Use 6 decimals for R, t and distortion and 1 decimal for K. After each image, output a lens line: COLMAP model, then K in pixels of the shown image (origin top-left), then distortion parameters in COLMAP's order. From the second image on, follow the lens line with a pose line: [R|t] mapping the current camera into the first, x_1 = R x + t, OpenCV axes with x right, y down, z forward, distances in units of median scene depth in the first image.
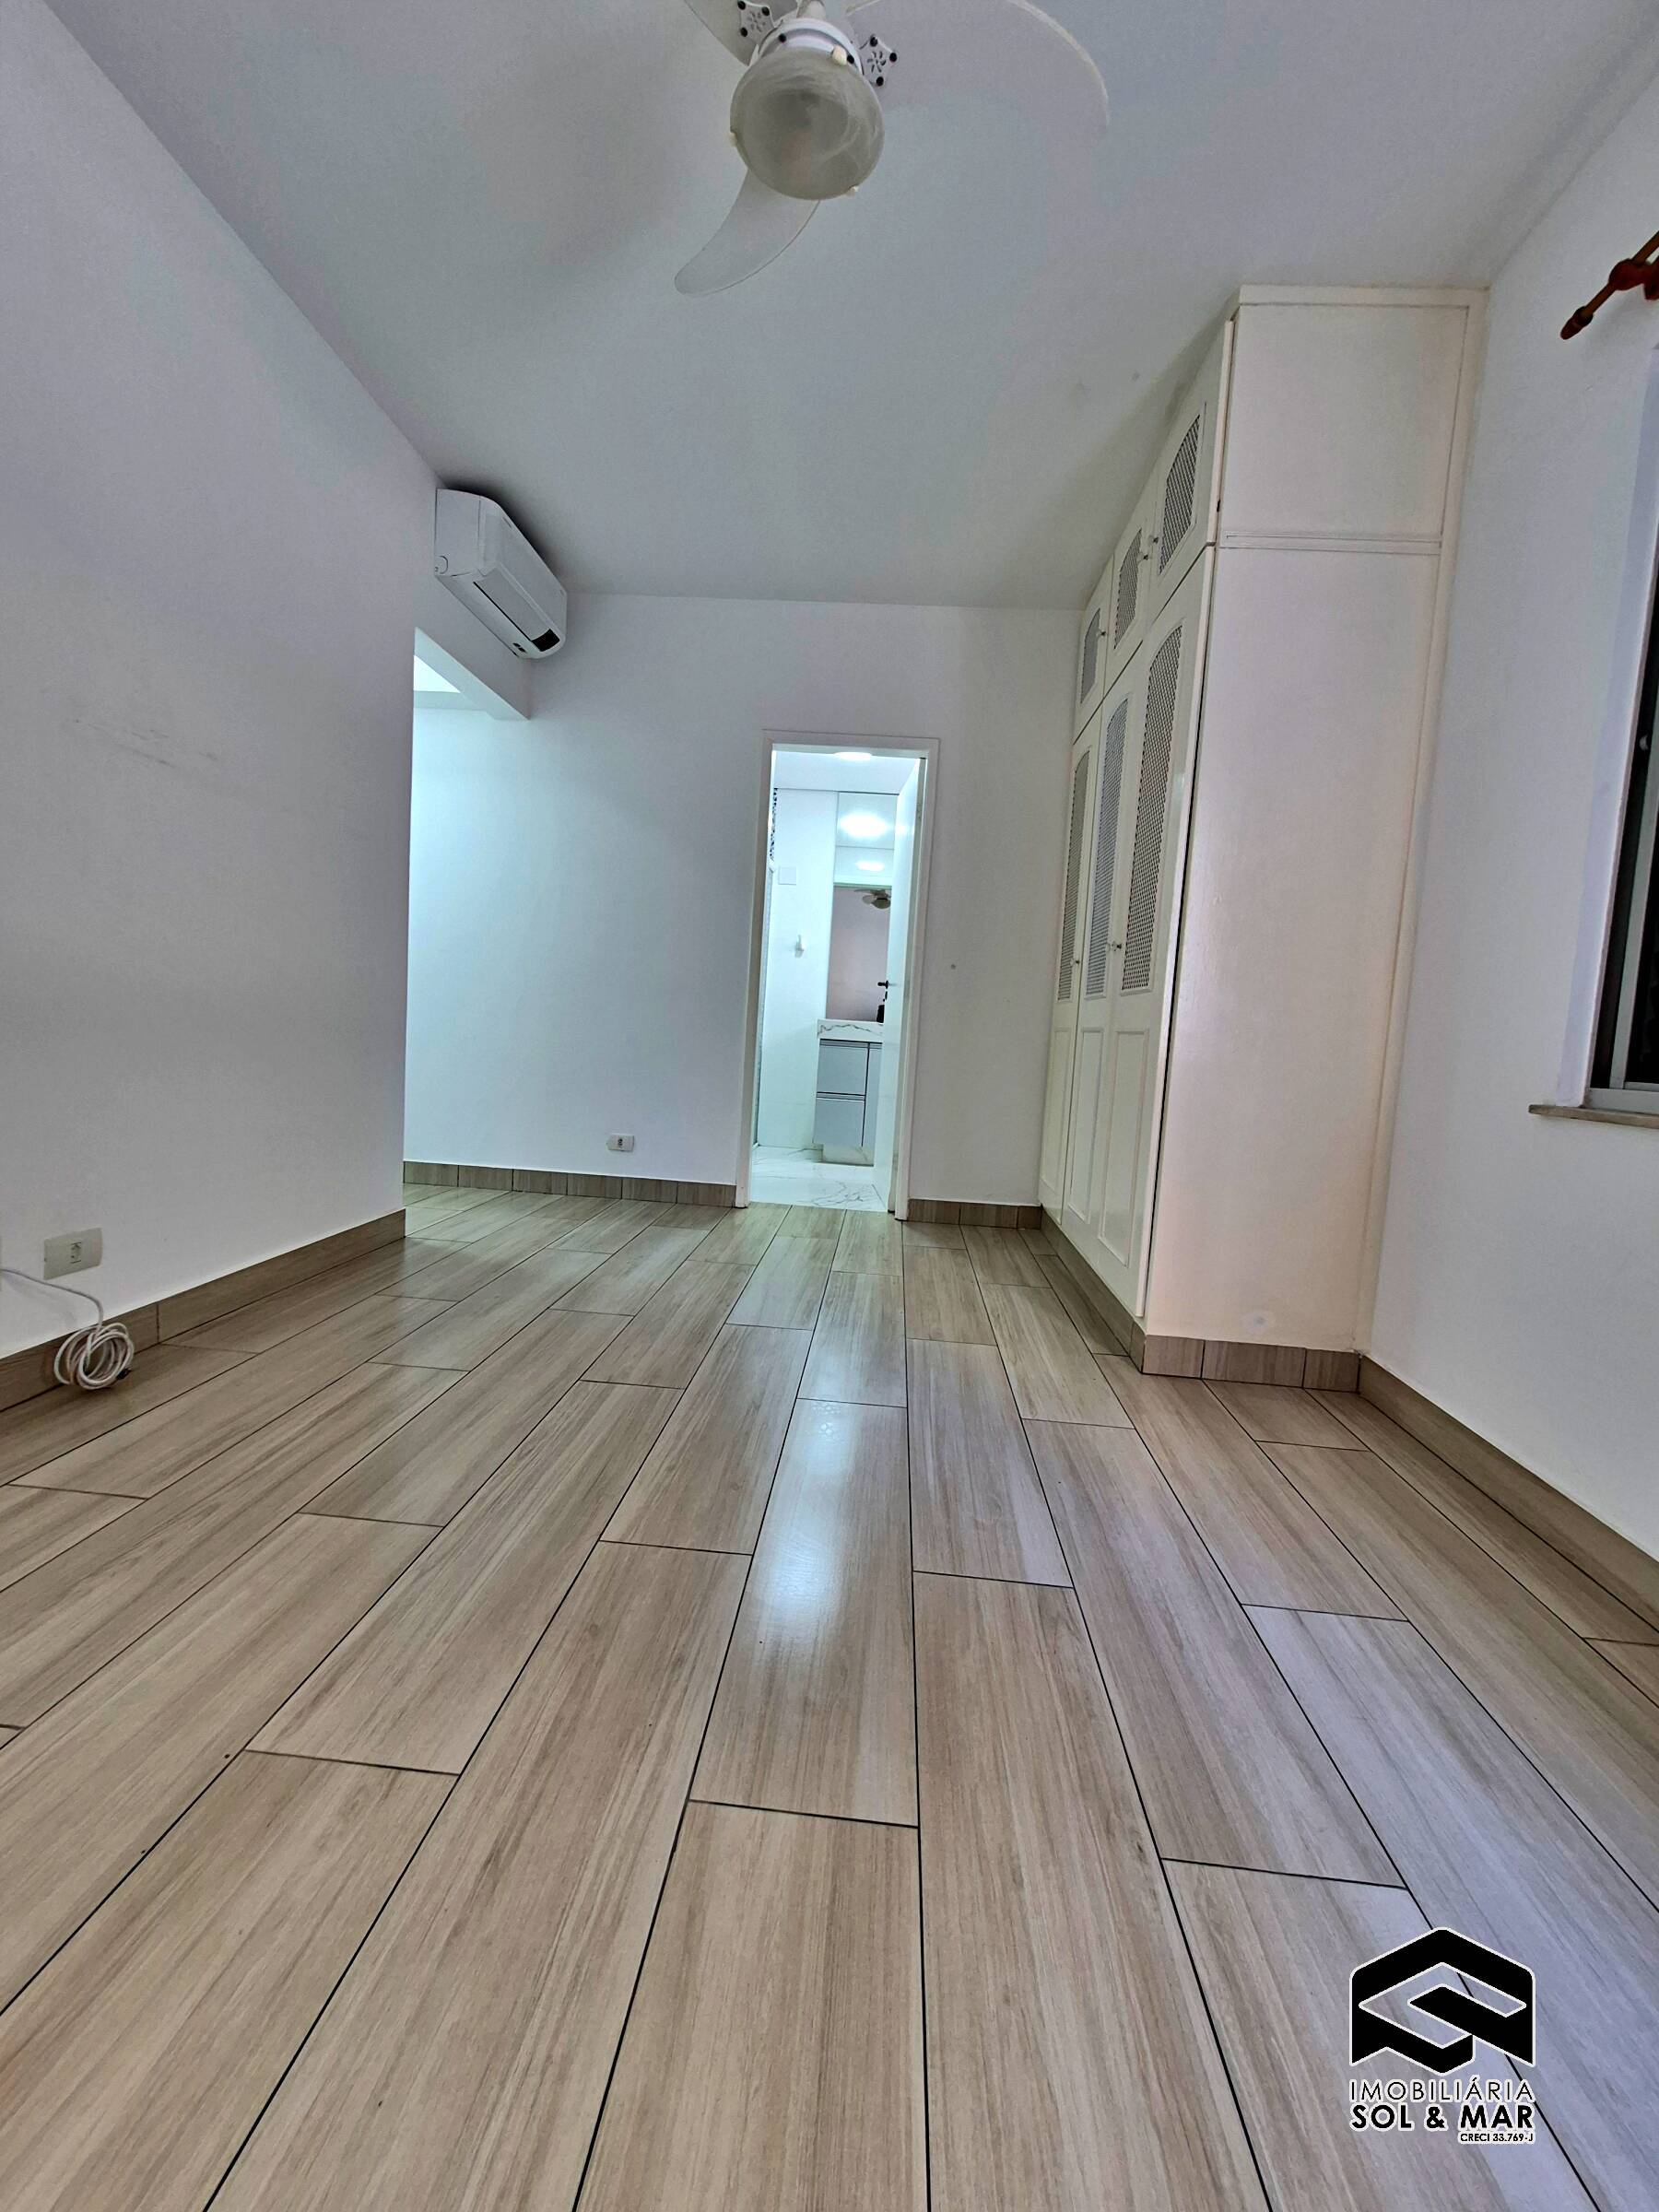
lens RADIAL K [[859.8, 0, 842.1], [0, 859.8, 1097.3], [0, 0, 1]] dist [0.002191, 0.000275]
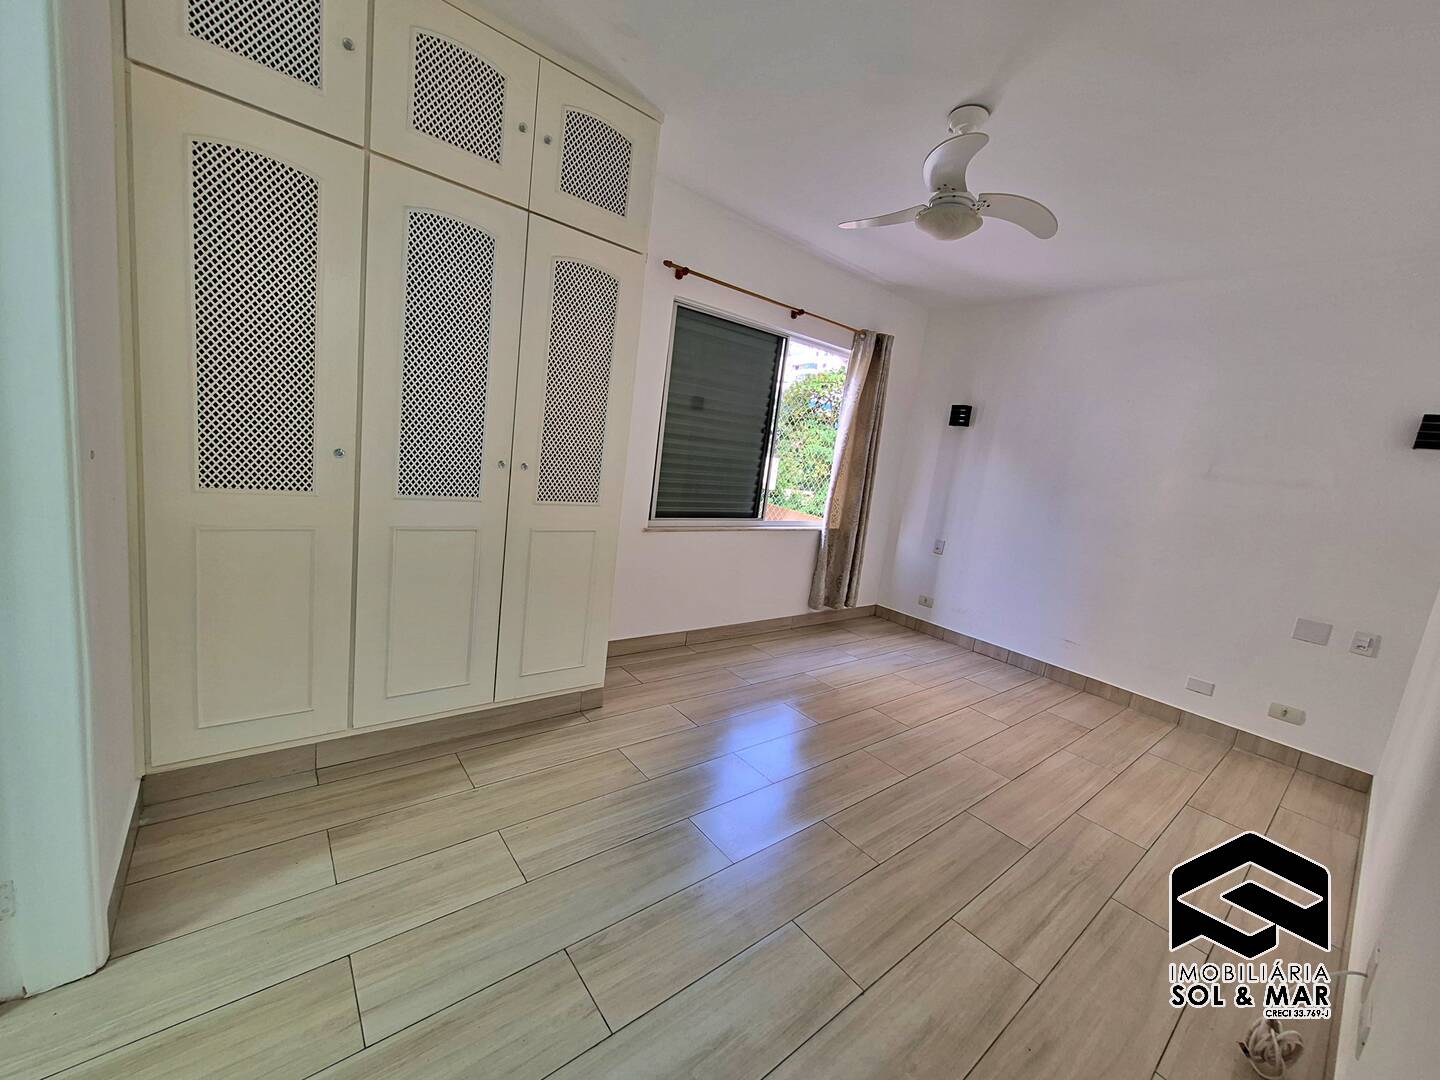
lens RADIAL K [[559.7, 0, 710.0], [0, 559.7, 538.8], [0, 0, 1]] dist [0.002191, 0.000275]
pose [[-0.655883, -0.265505, 0.706629, -0.585442], [-0.104028, 0.958963, 0.263758, -0.386298], [-0.747660, 0.099485, -0.656587, 1.624885]]
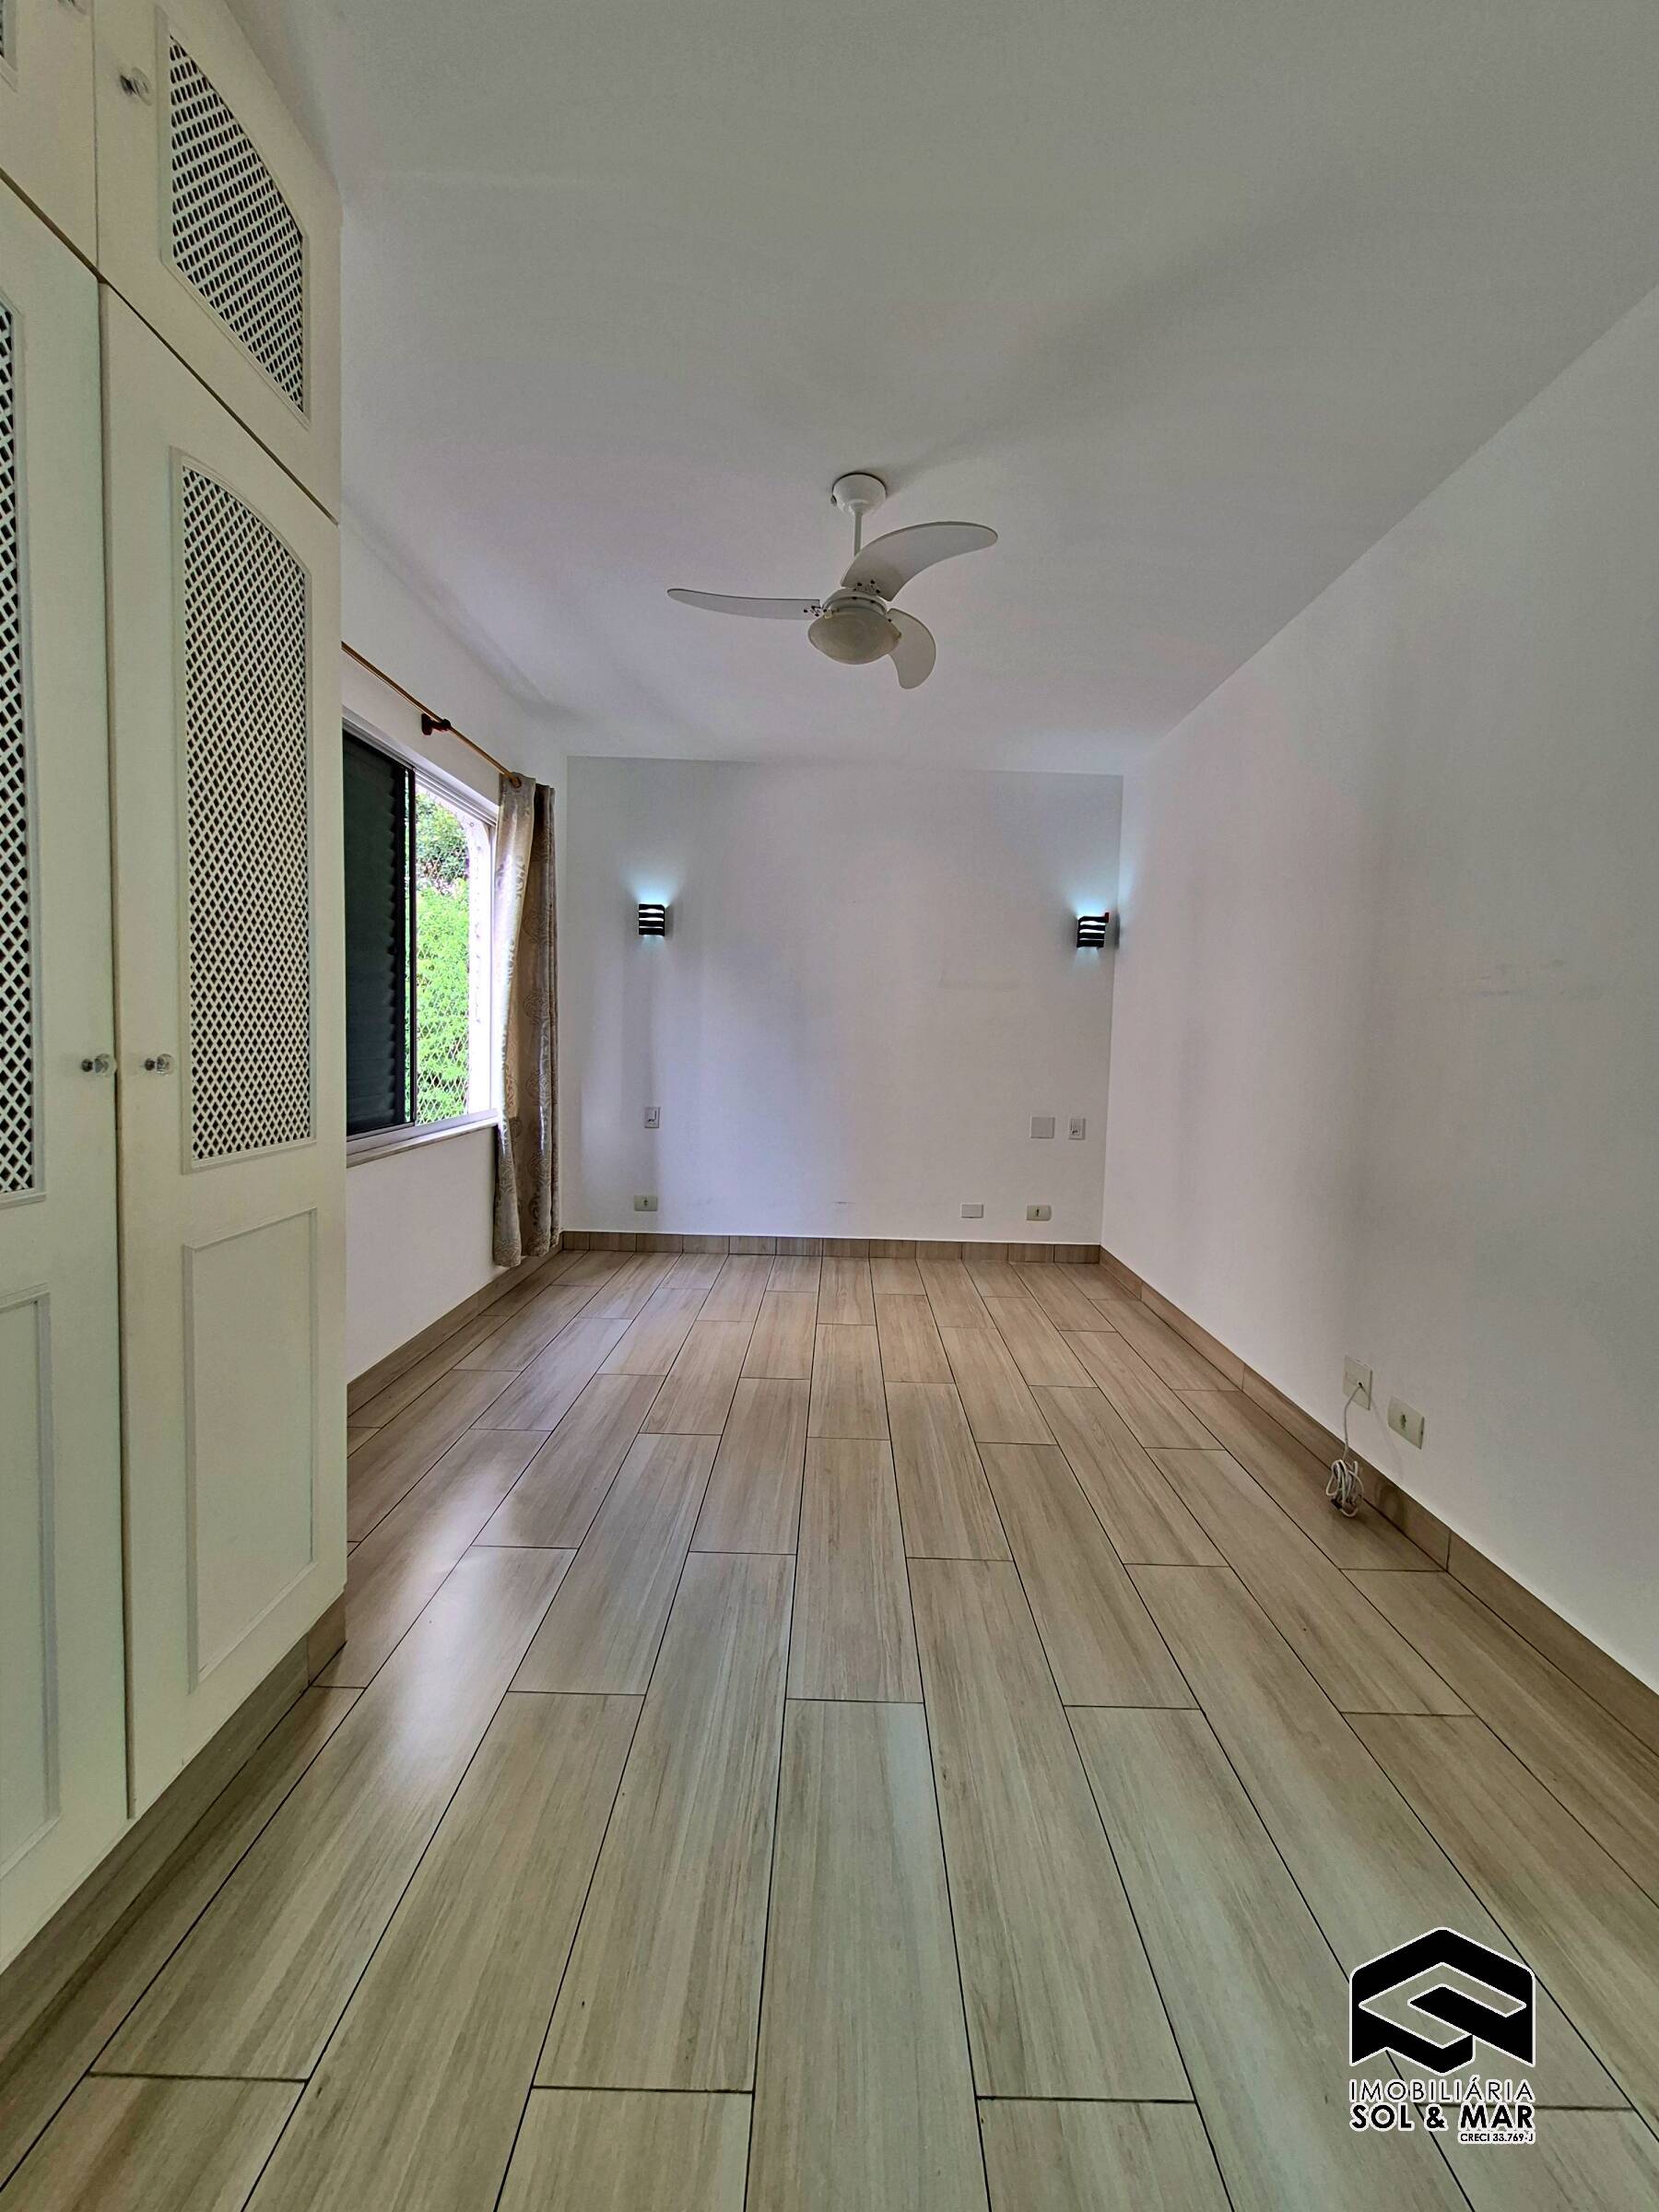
lens RADIAL K [[859.8, 0, 838.7], [0, 859.8, 1097.6], [0, 0, 1]] dist [0.002191, 0.000275]
pose [[-0.993824, -0.088295, -0.067209, 0.012238], [-0.097524, 0.983948, 0.149451, -0.306184], [0.052935, 0.155083, -0.986482, 1.727314]]
